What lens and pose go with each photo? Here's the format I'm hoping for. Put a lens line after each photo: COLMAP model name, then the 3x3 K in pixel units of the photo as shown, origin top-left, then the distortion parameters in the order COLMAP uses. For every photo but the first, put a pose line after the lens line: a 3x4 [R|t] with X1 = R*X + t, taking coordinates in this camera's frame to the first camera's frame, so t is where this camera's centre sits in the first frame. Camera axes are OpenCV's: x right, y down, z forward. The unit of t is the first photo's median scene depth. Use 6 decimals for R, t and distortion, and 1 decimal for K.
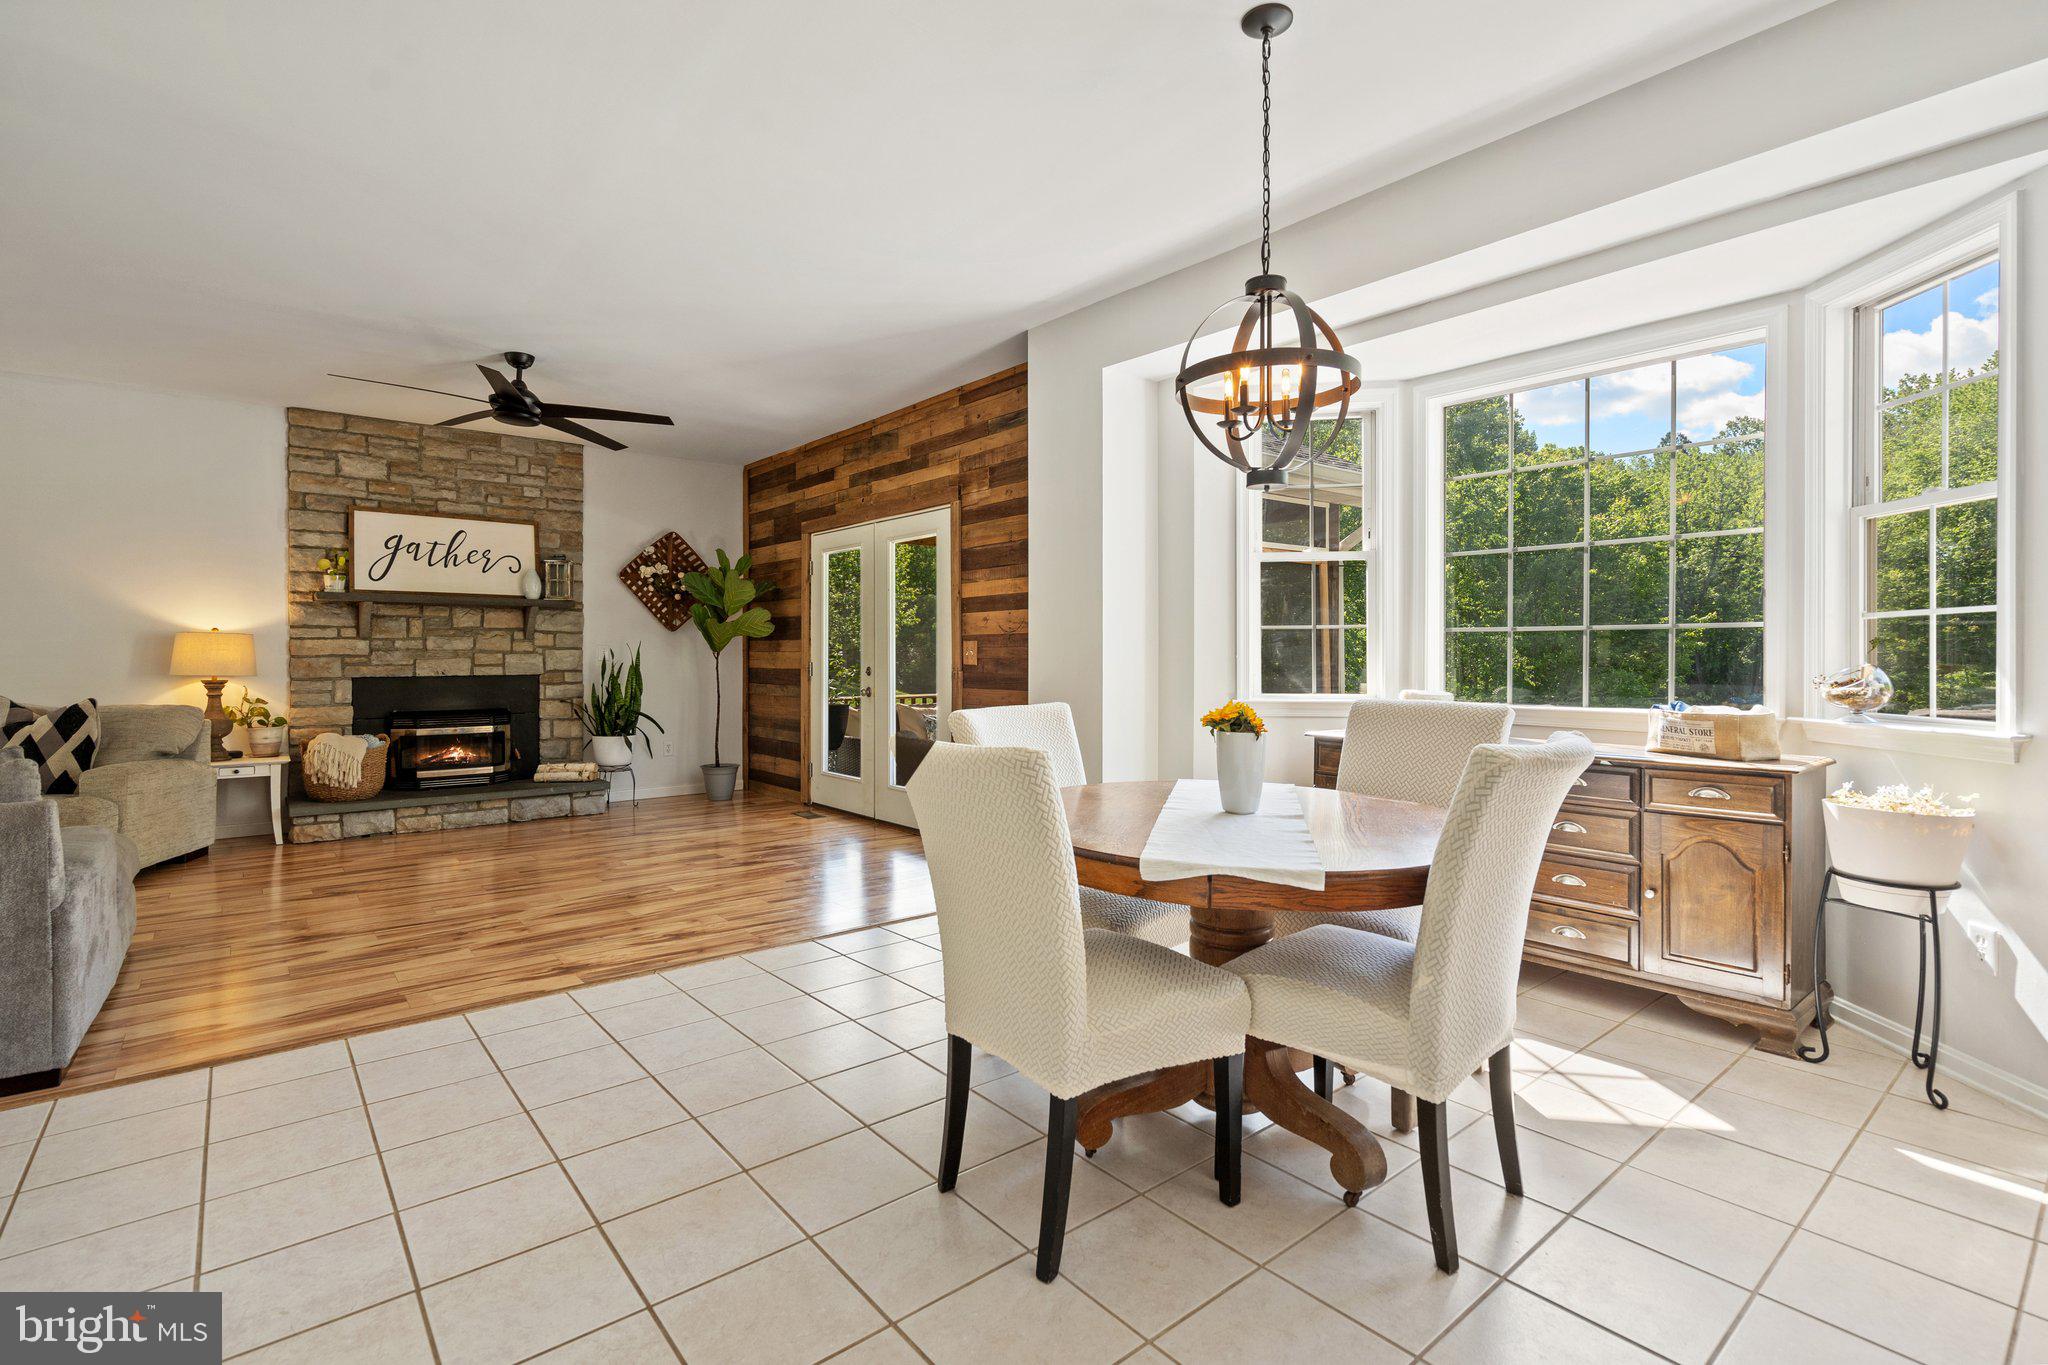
lens RADIAL K [[952.7, 0, 1021.8], [0, 952.7, 656.8], [0, 0, 1]] dist [-0.001615, 0.001018]
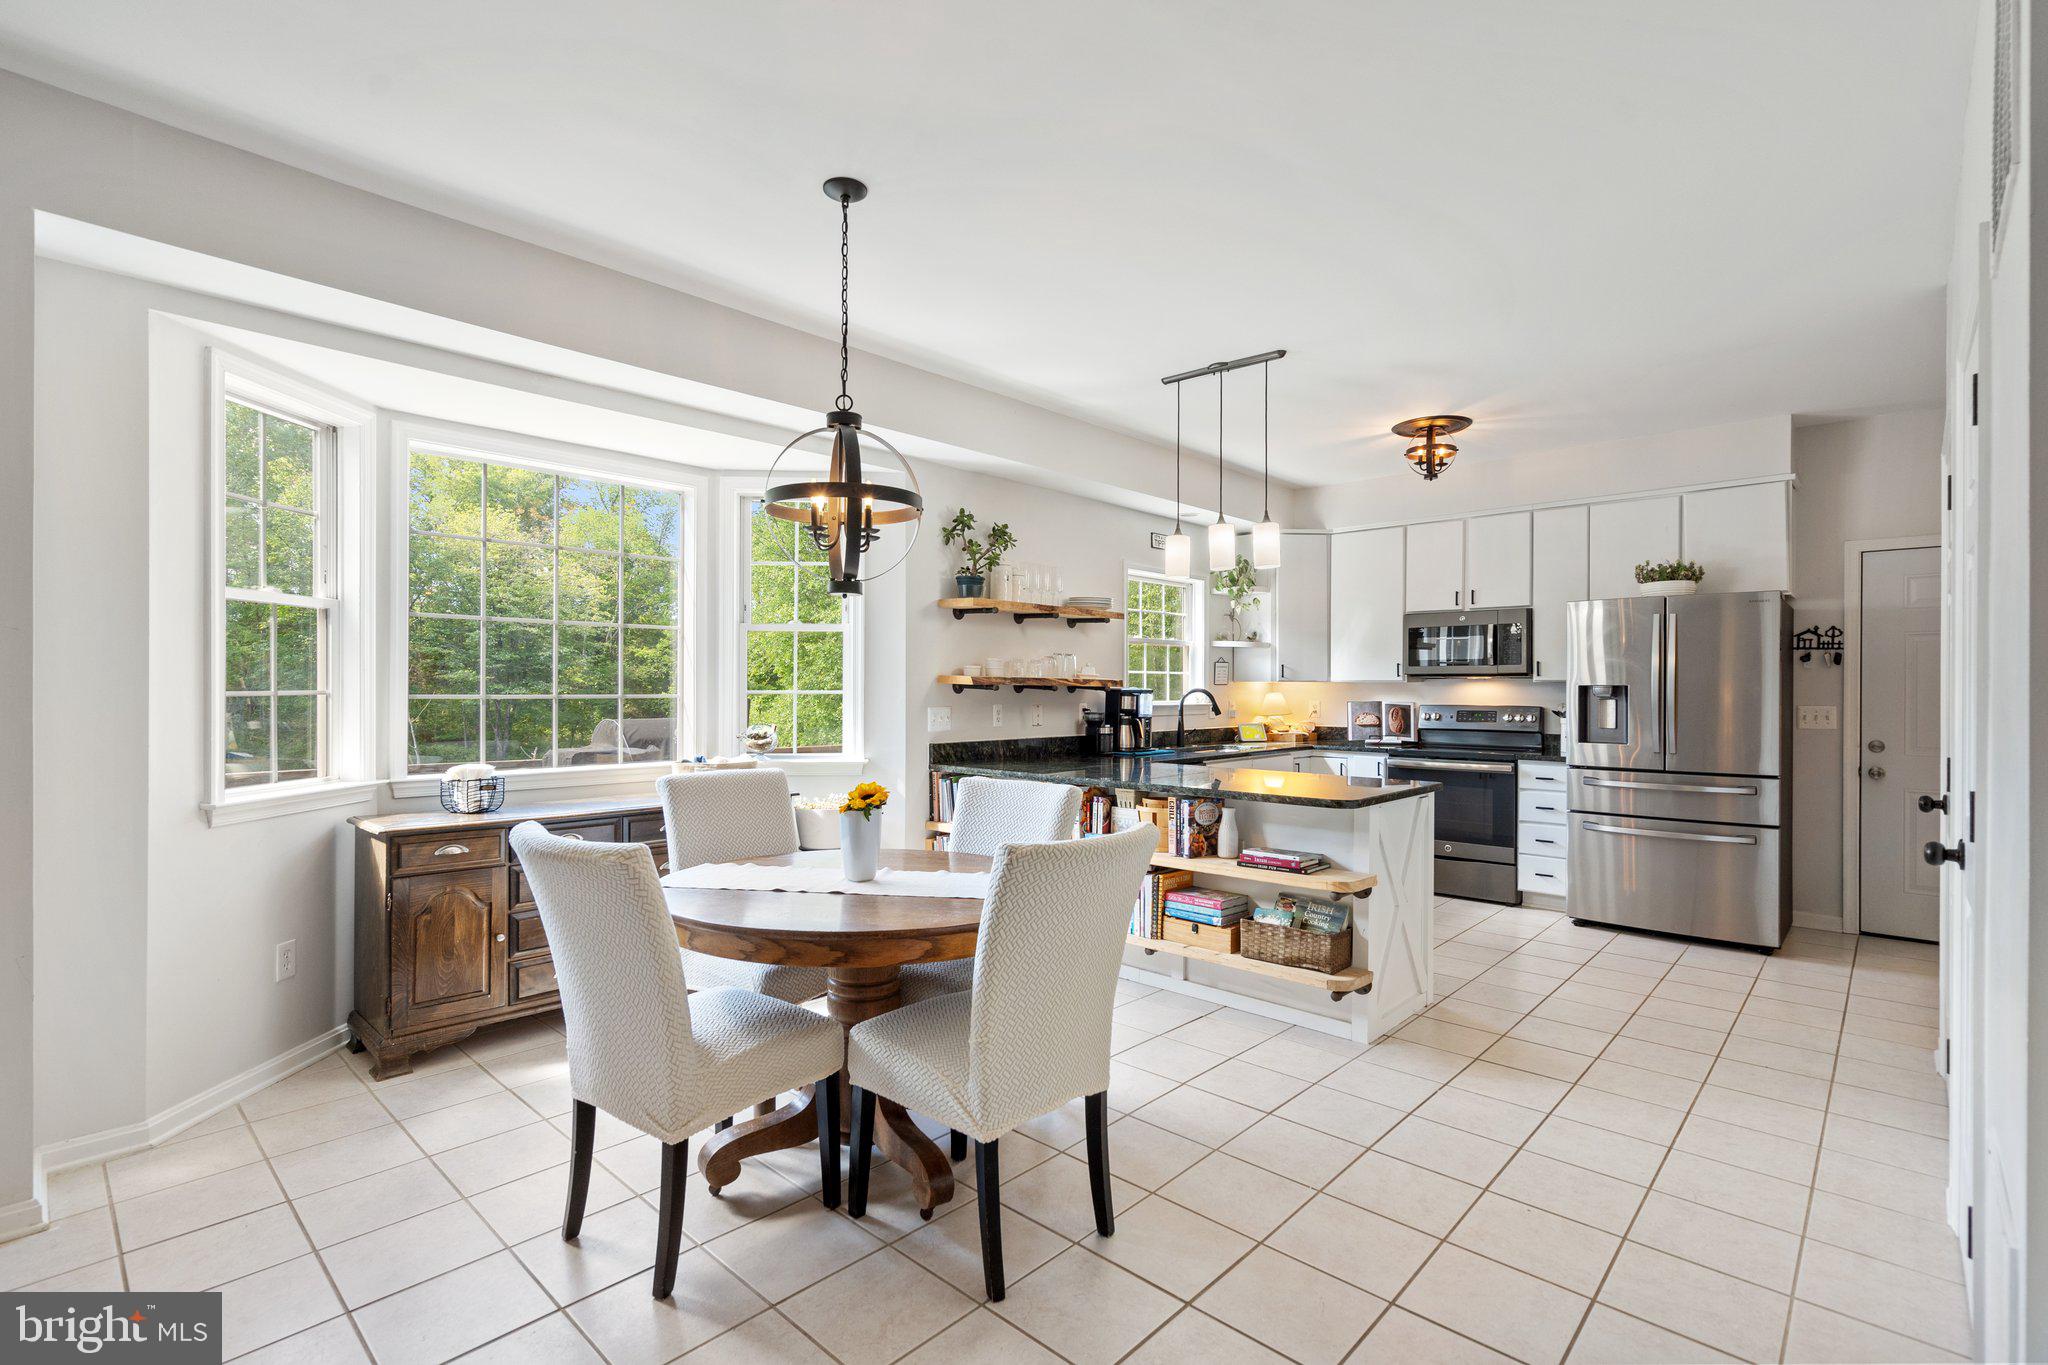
lens RADIAL K [[927.3, 0, 1021.1], [0, 927.3, 692.1], [0, 0, 1]] dist [-0.000133, 0.000586]
pose [[-0.118393, -0.004868, 0.992955, -0.324424], [0.000415, 0.999988, 0.004952, -0.024133], [-0.992967, 0.000998, -0.118389, 0.337804]]
